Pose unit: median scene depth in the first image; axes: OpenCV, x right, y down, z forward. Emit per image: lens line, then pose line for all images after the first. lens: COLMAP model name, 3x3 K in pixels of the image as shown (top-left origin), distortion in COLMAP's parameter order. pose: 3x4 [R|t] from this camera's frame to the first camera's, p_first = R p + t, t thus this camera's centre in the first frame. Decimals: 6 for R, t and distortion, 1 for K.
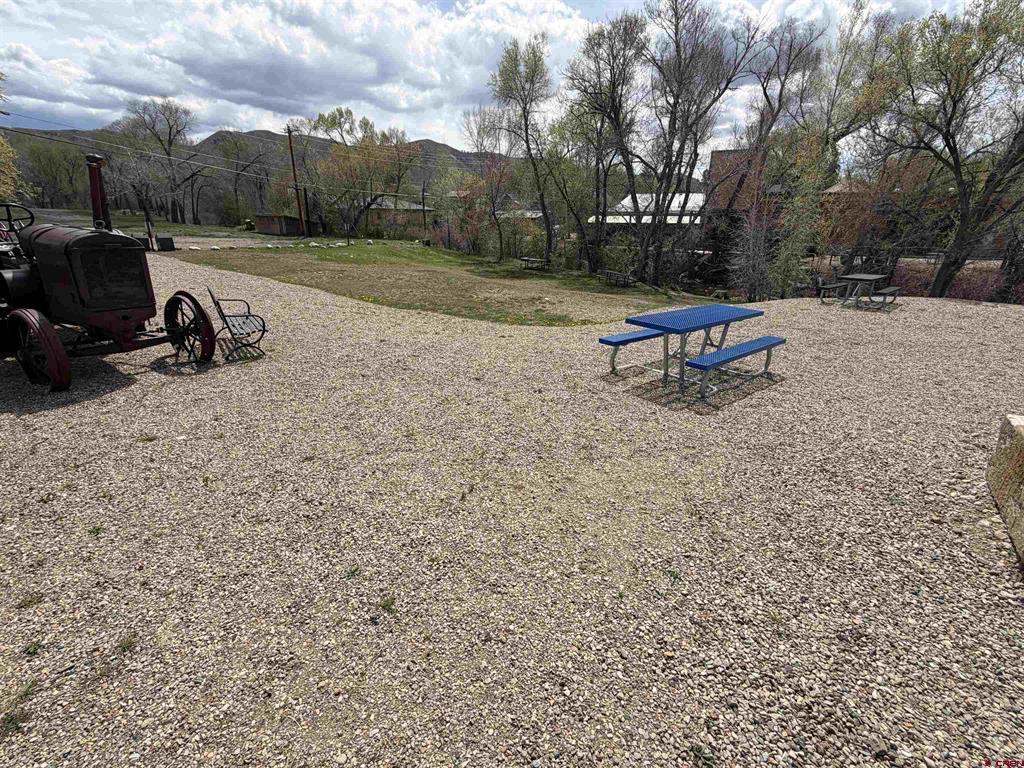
lens RADIAL K [[455.5, 0, 513.1], [0, 455.5, 383.9], [0, 0, 1]] dist [-0.003063, 0.000334]
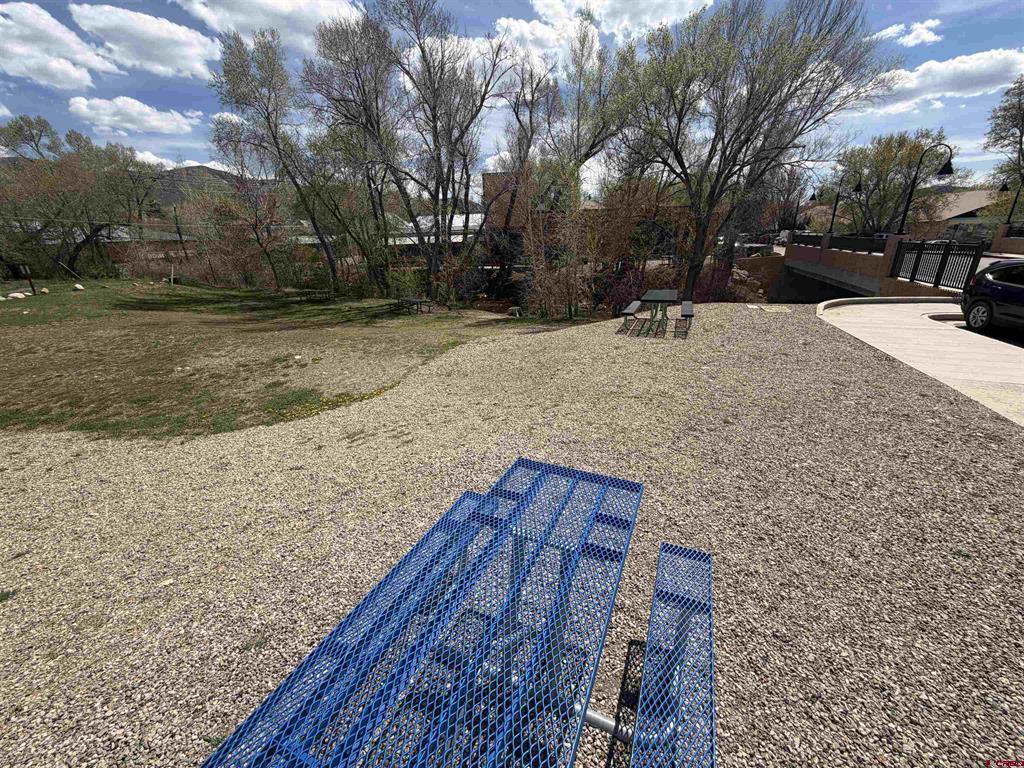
lens RADIAL K [[412.0, 0, 511.6], [0, 412.0, 383.6], [0, 0, 1]] dist [-0.004066, -0.000442]
pose [[0.908759, -0.176927, 0.377961, 0.063622], [0.181401, 0.983115, 0.024051, -0.049793], [-0.375835, 0.046706, 0.925509, 0.136393]]
